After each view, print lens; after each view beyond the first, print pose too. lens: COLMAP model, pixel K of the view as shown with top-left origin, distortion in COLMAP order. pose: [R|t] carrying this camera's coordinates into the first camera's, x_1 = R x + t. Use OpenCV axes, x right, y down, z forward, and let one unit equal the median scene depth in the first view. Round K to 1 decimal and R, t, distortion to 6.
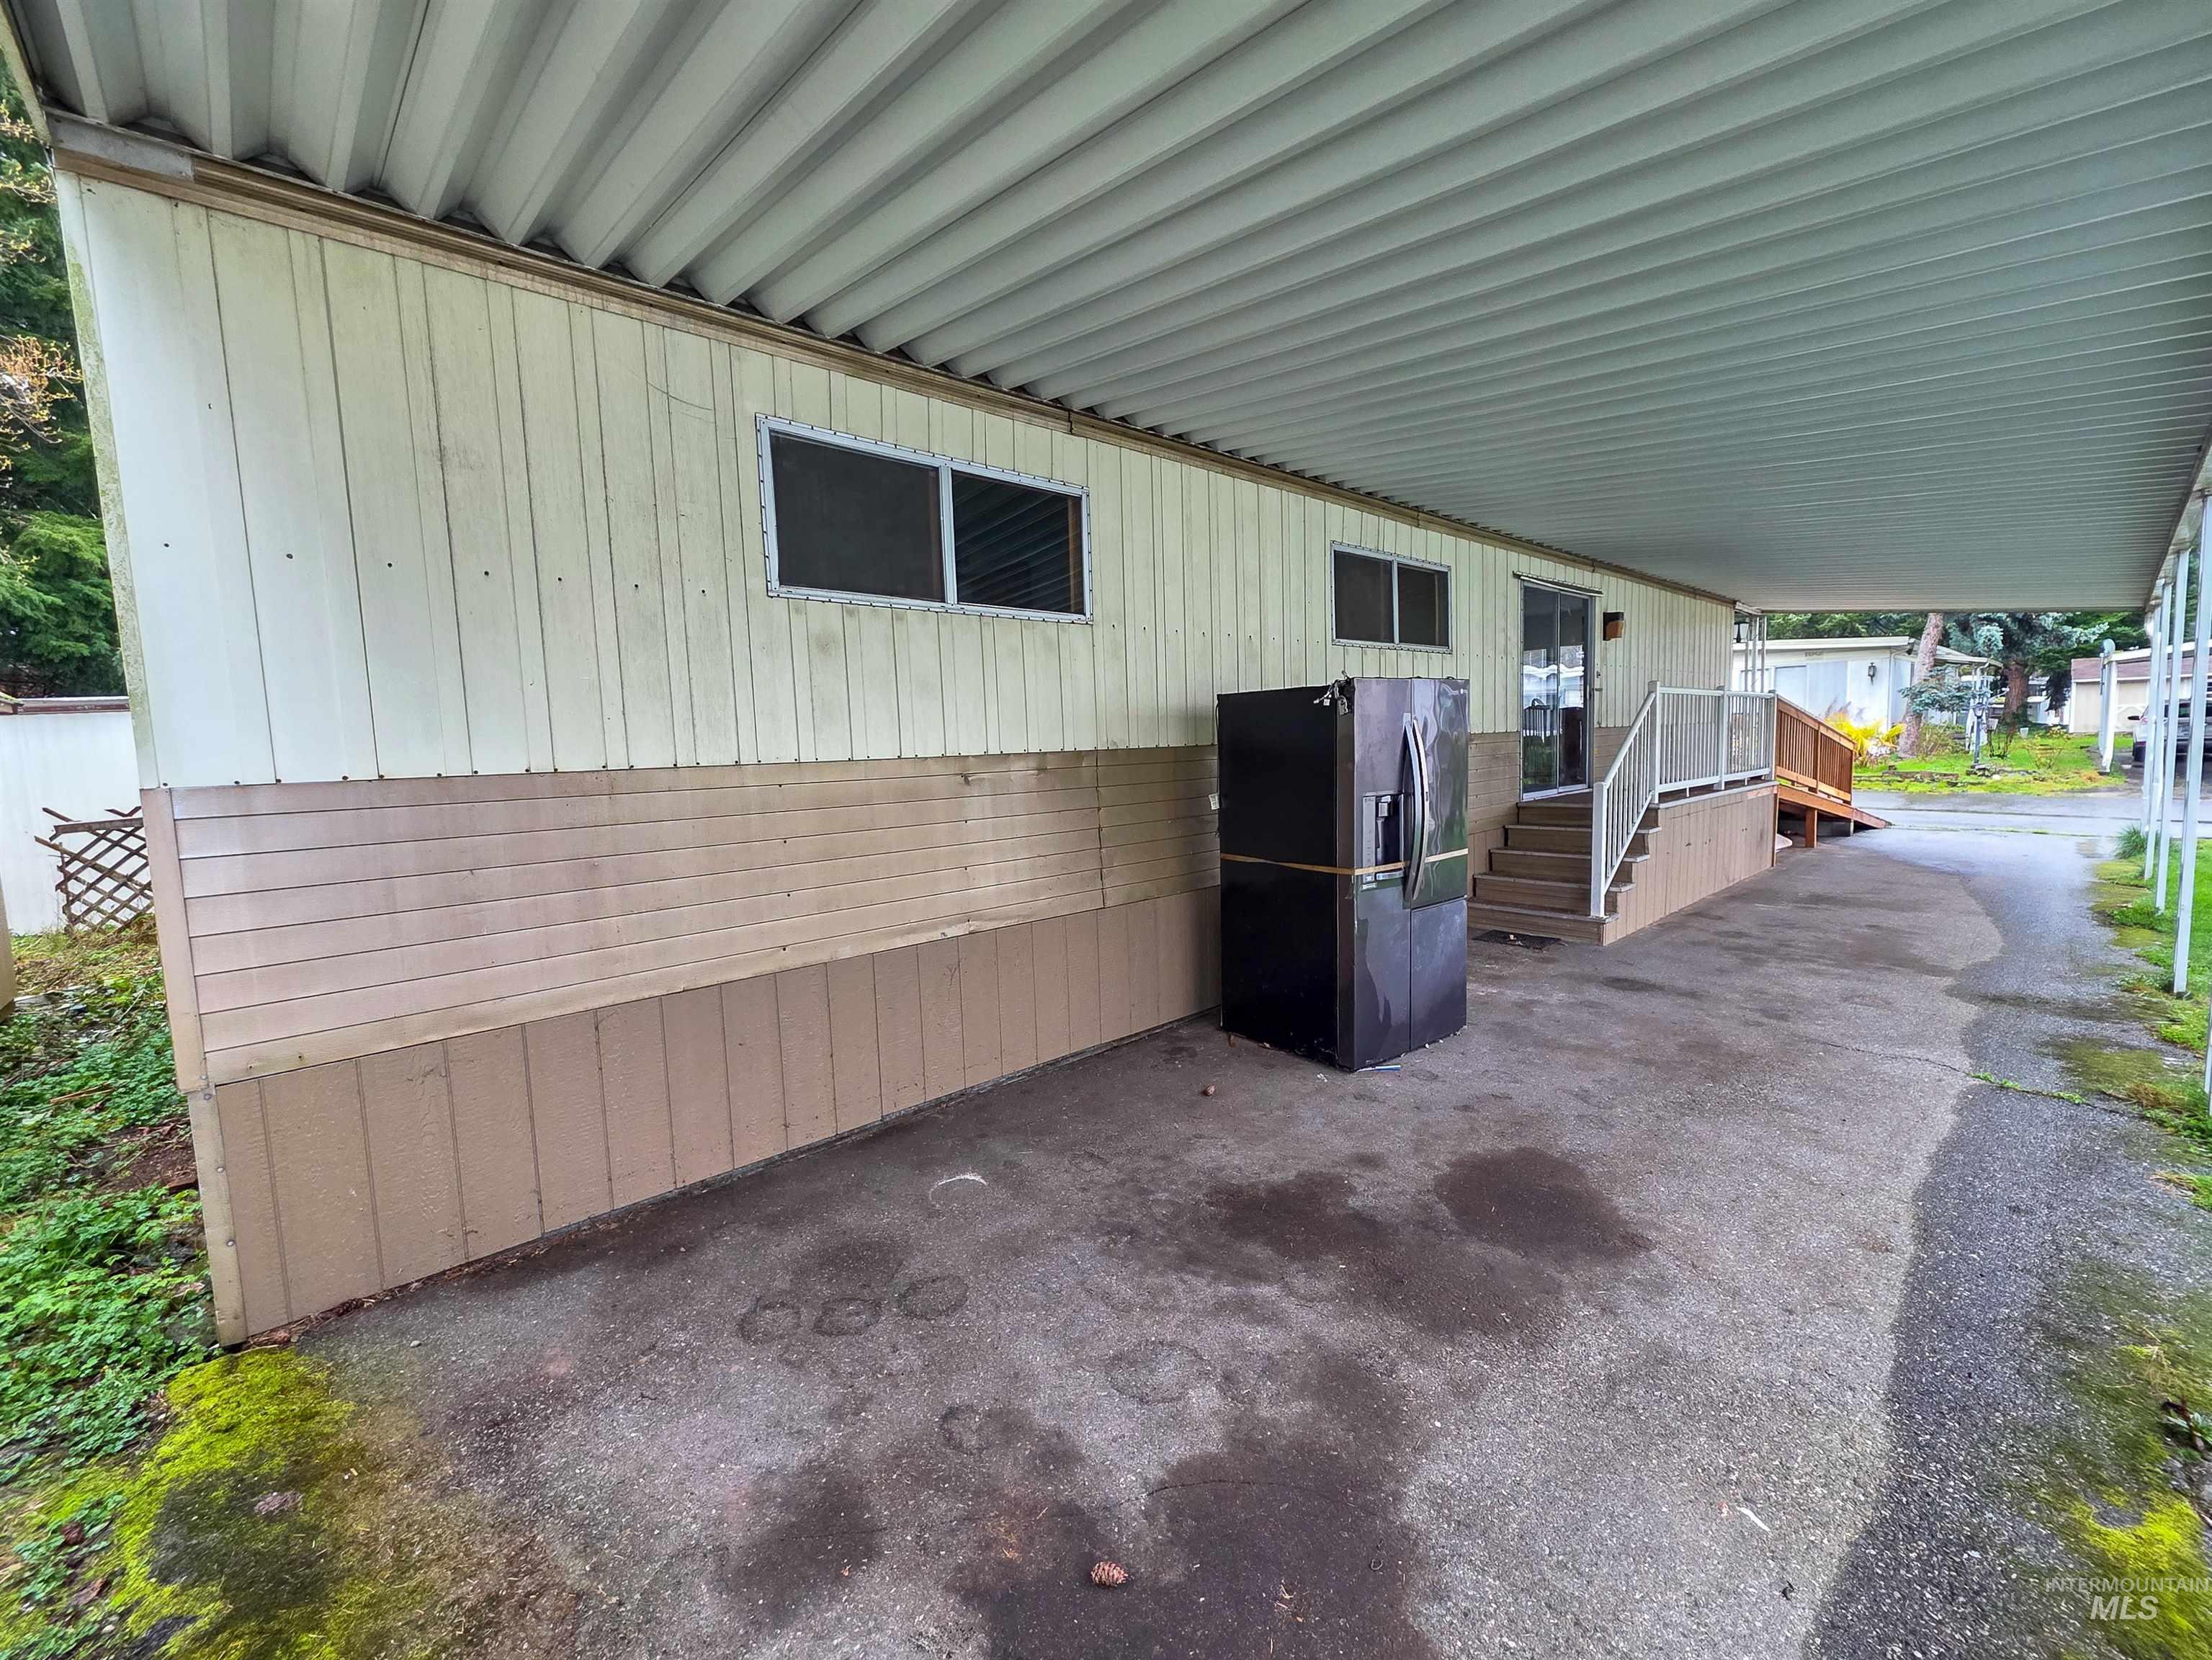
lens RADIAL K [[895.0, 0, 1104.9], [0, 895.0, 825.3], [0, 0, 1]] dist [0.000012, 0.000159]
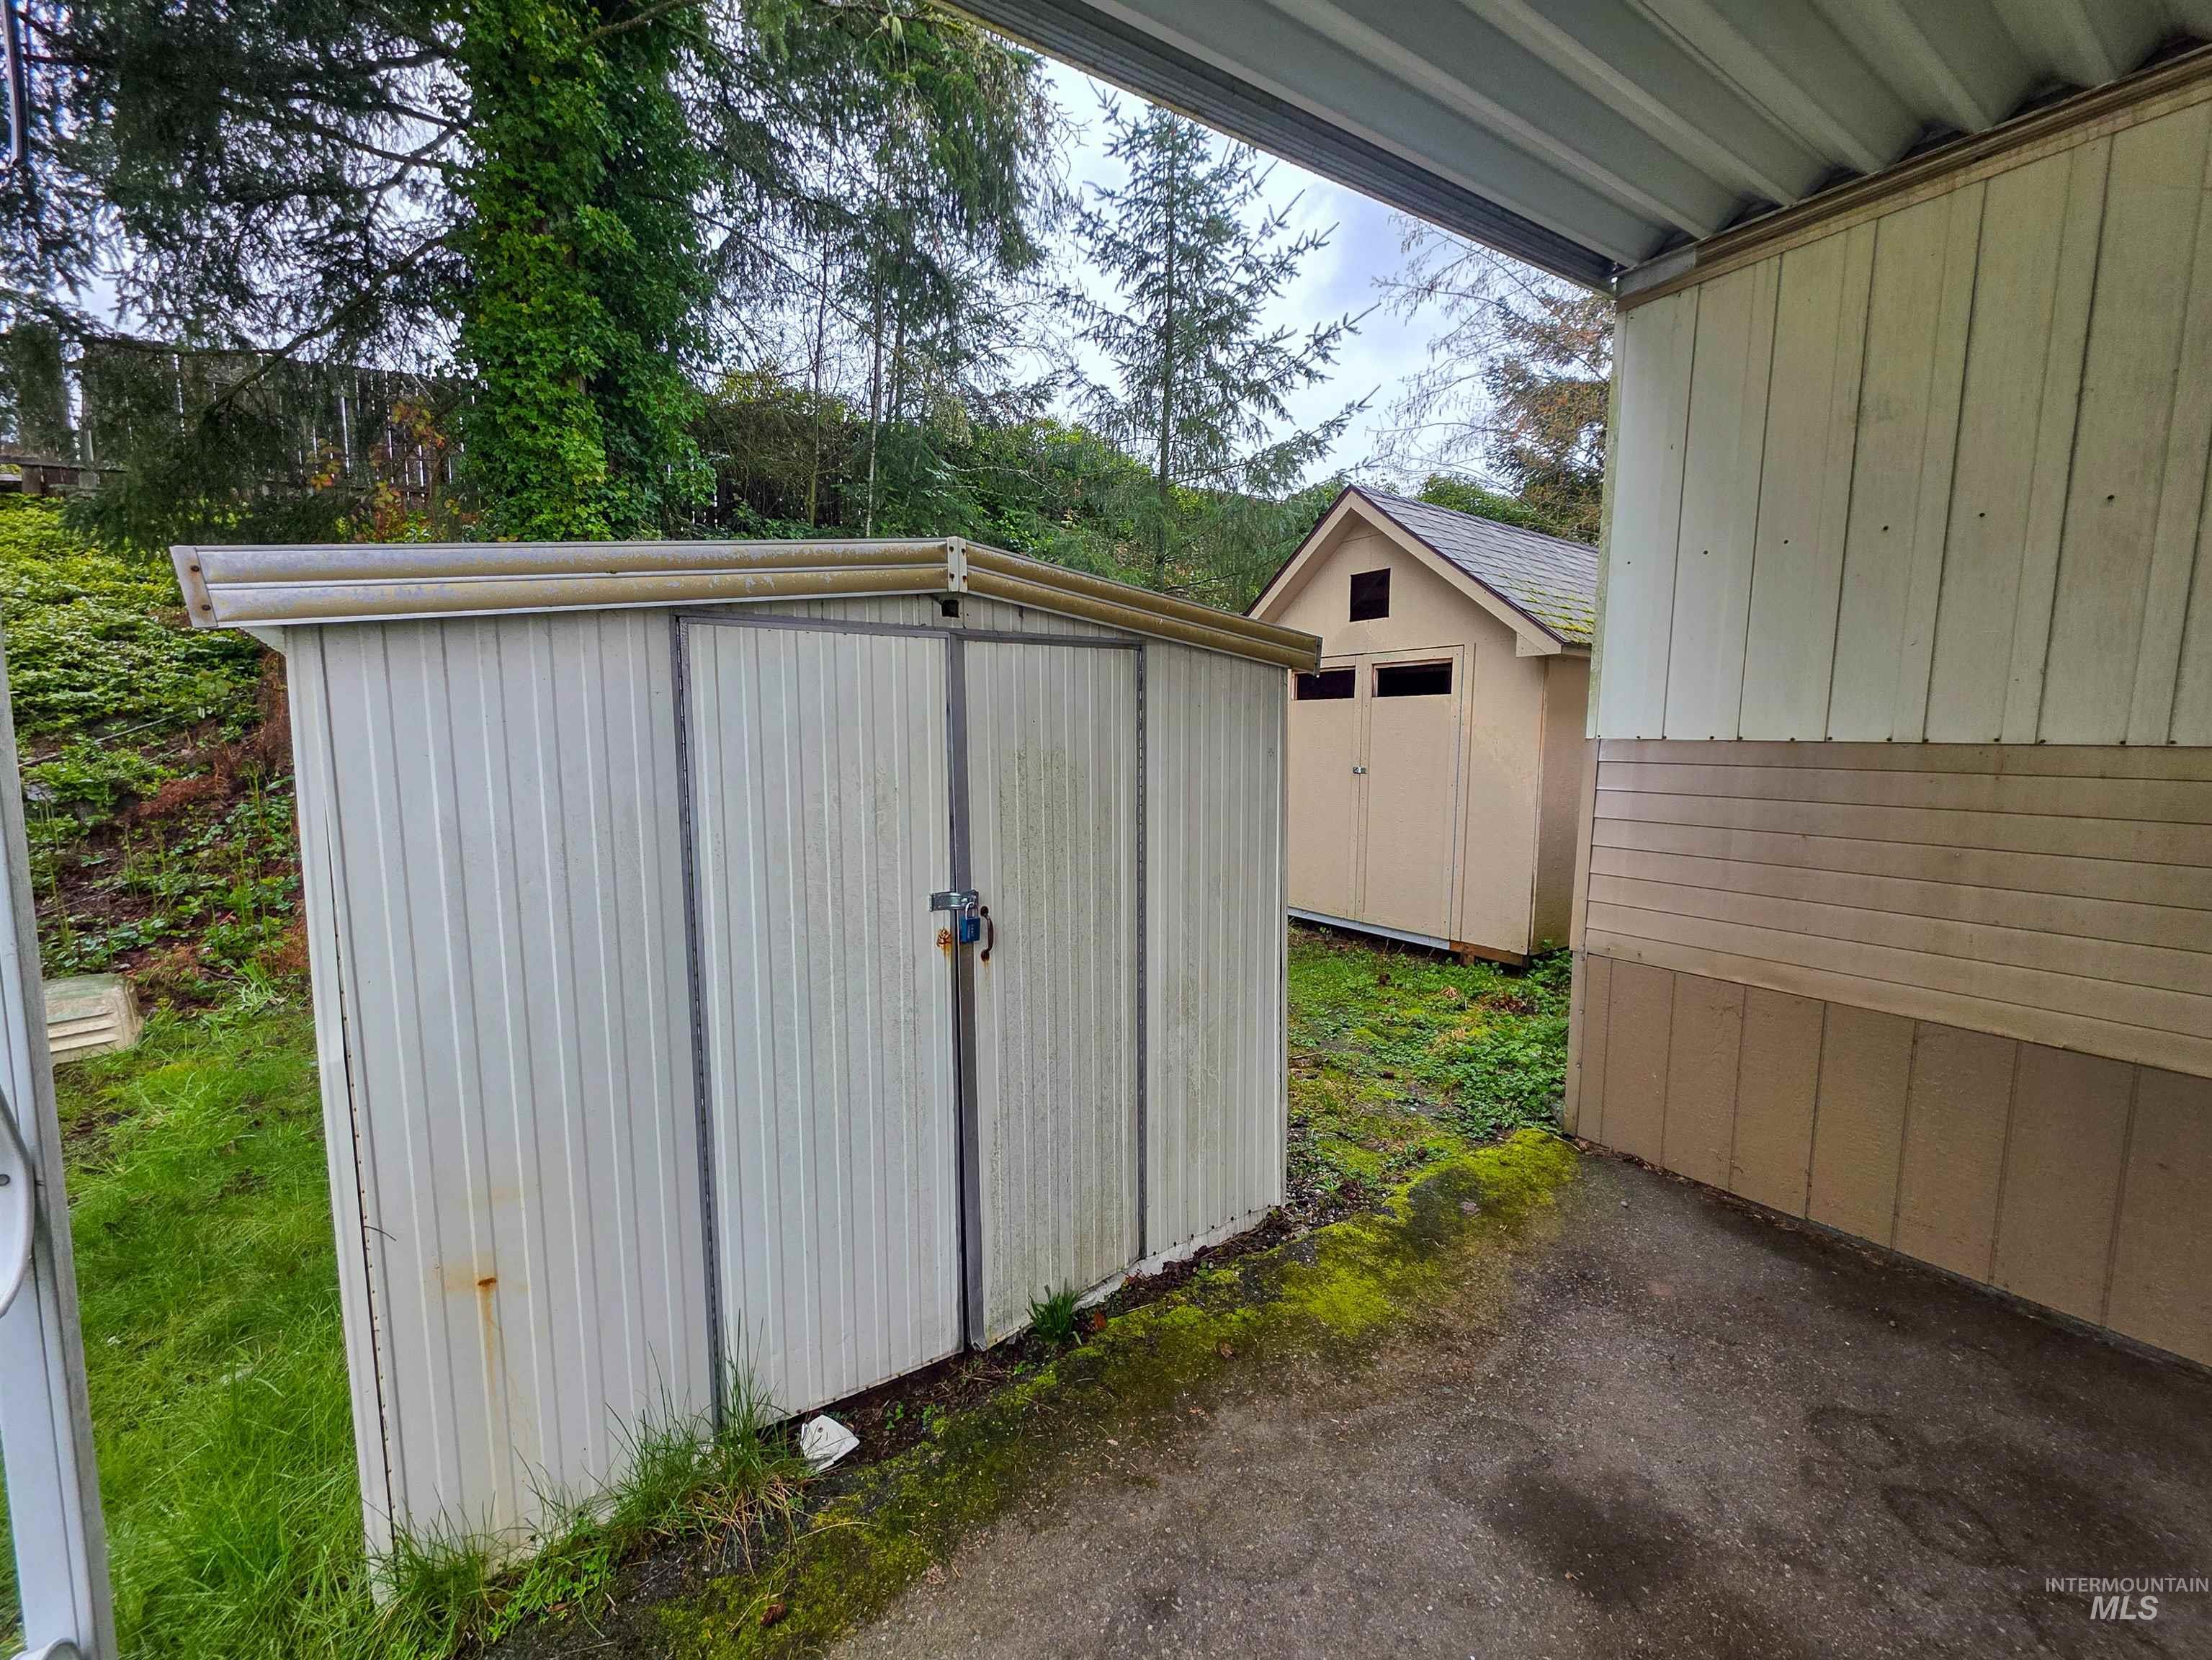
lens RADIAL K [[895.0, 0, 1104.9], [0, 895.0, 825.3], [0, 0, 1]] dist [0.000012, 0.000159]
pose [[-0.117480, 0.139479, -0.983231, 0.397059], [-0.095780, 0.983880, 0.151016, -0.039514], [0.988446, 0.111915, -0.102227, 0.336153]]
